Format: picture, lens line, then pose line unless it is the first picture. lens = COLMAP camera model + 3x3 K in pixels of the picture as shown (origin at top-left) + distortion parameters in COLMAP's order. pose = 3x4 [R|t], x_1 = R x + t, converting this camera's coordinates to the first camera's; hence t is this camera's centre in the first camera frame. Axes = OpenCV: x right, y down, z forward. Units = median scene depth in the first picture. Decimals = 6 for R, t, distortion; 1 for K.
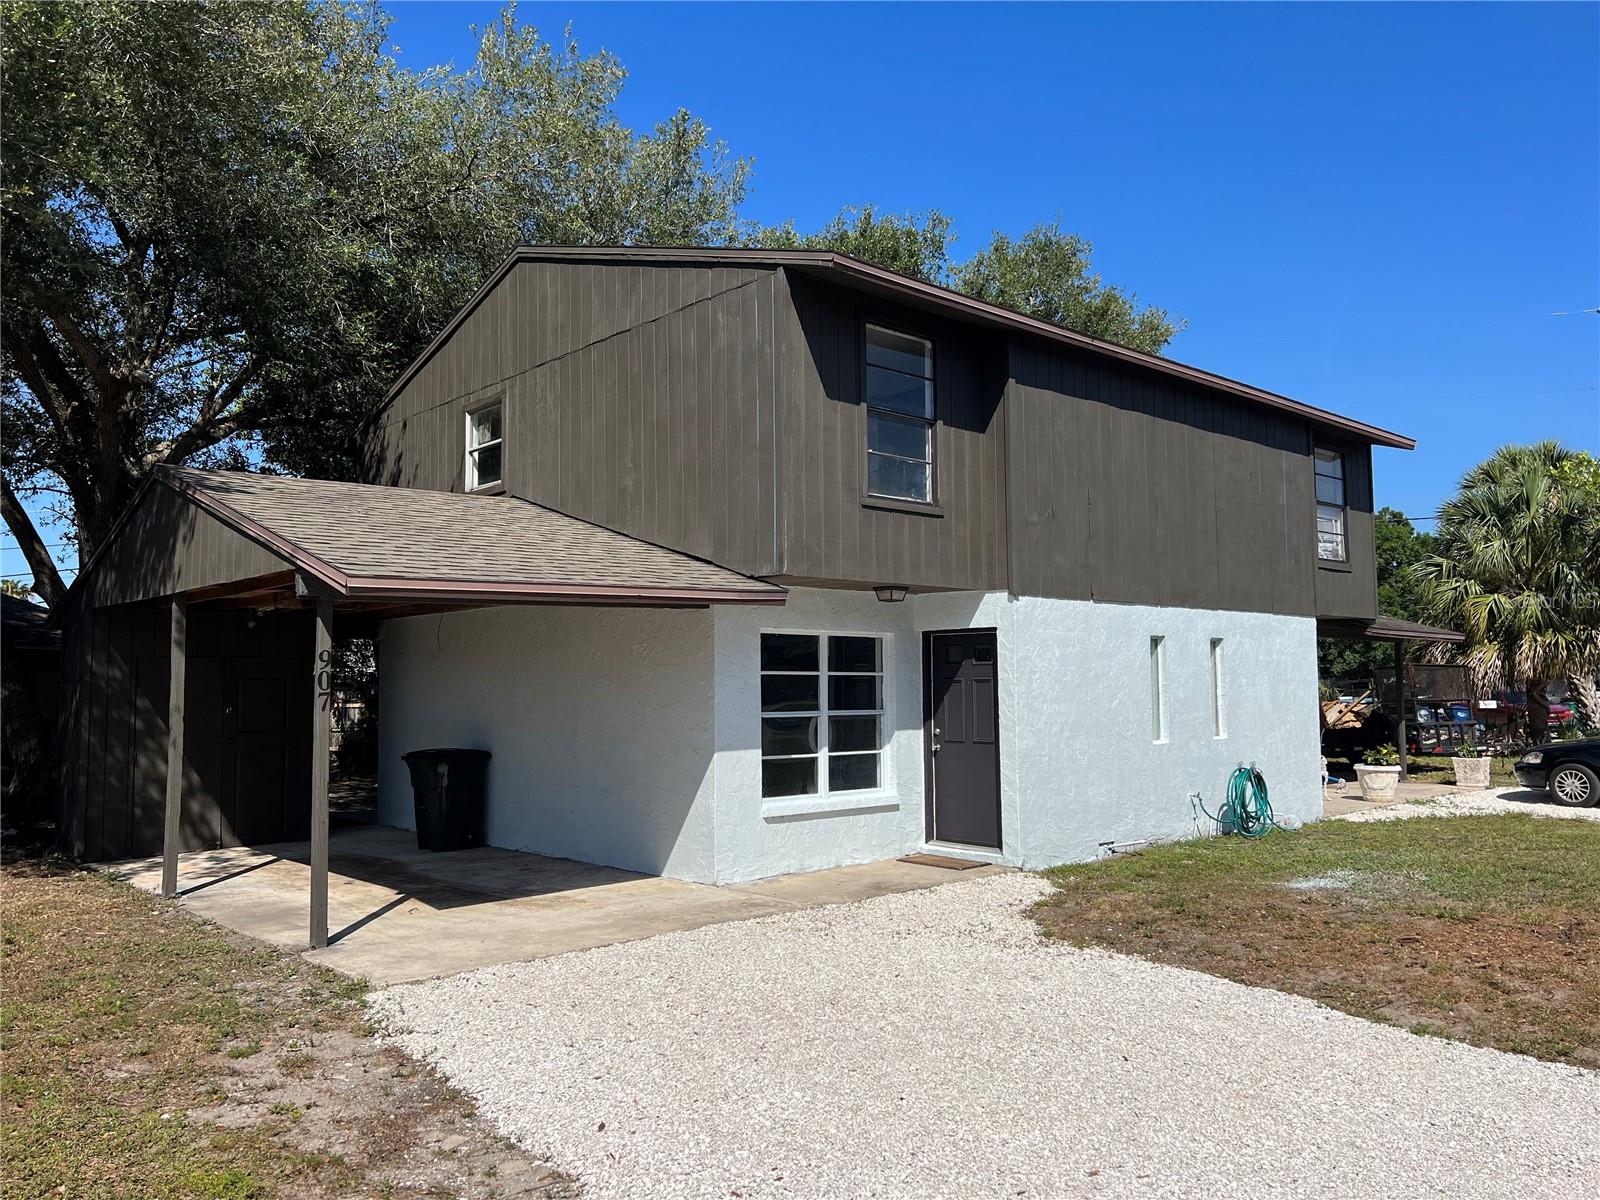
lens RADIAL K [[1201.0, 0, 799.1], [0, 1201.0, 599.6], [0, 0, 1]] dist [0.044499, -0.051656]
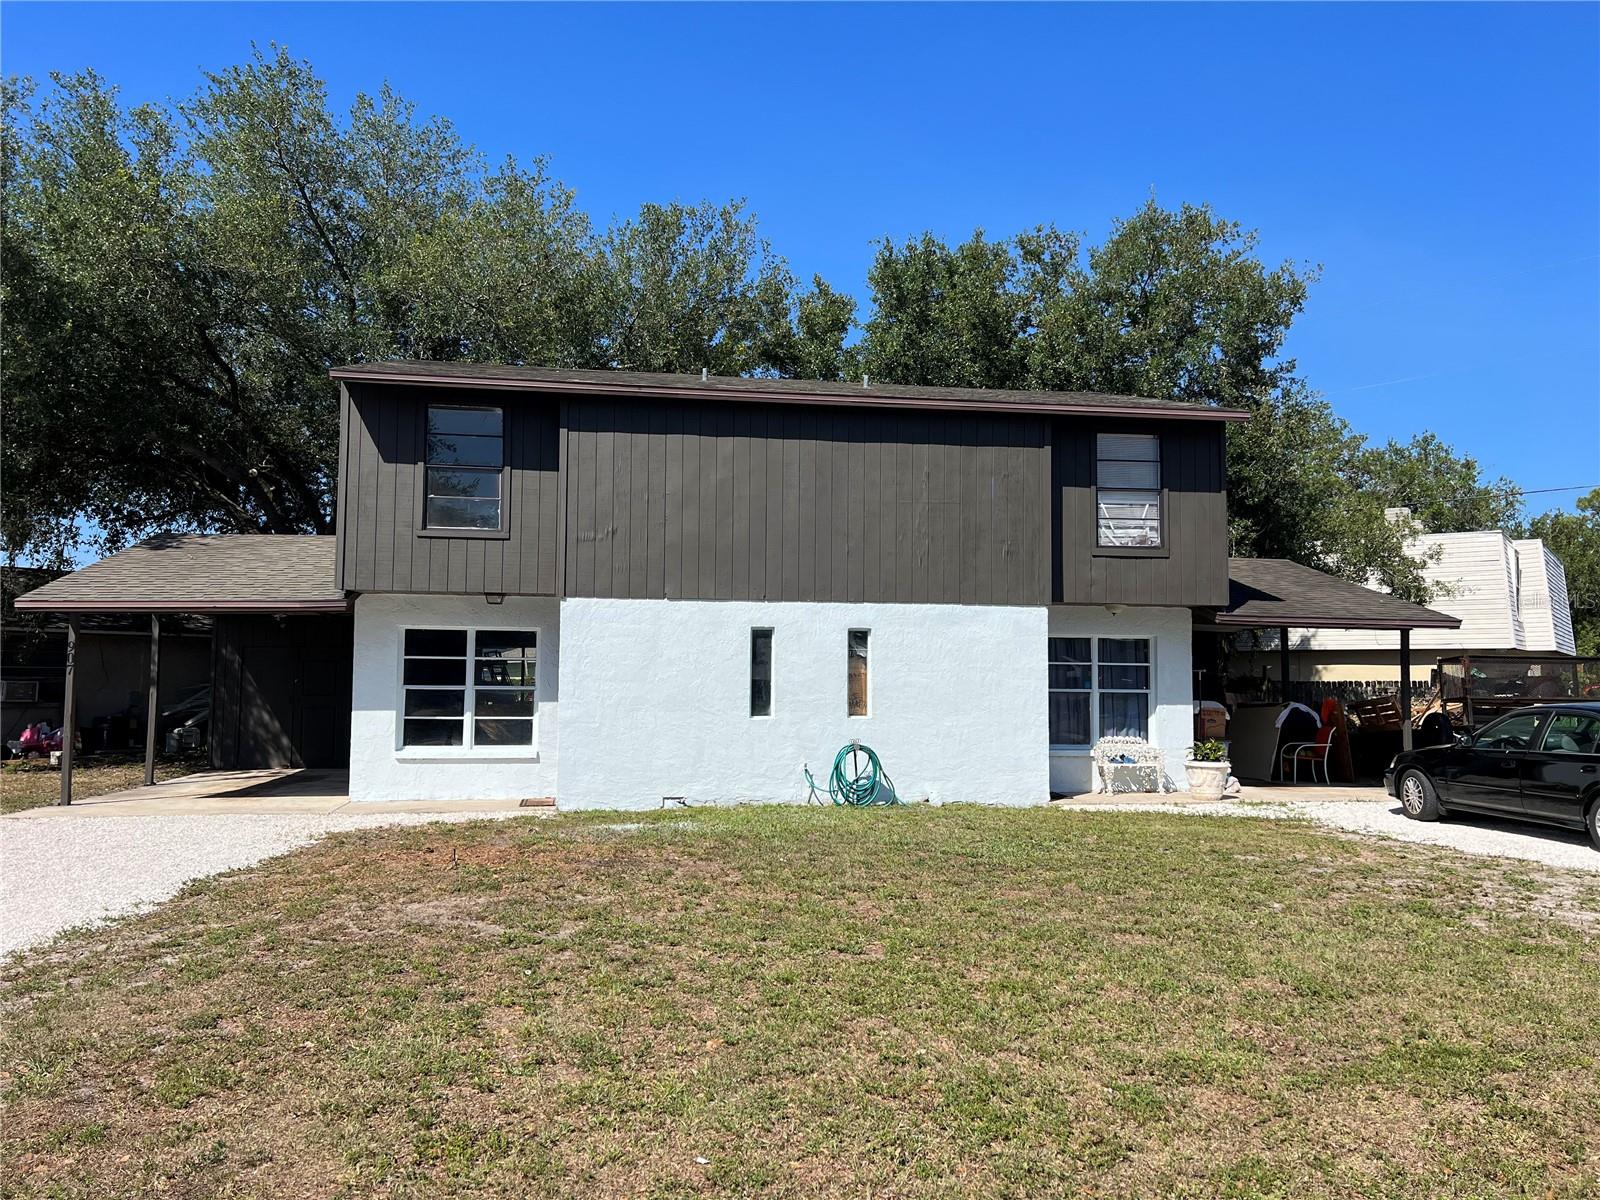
lens RADIAL K [[1201.0, 0, 797.0], [0, 1201.0, 600.5], [0, 0, 1]] dist [0.044499, -0.051656]
pose [[0.845049, -0.020458, -0.534297, 1.063438], [0.024502, 0.999700, 0.000475, 0.004873], [0.534127, -0.013493, 0.845297, 0.048304]]
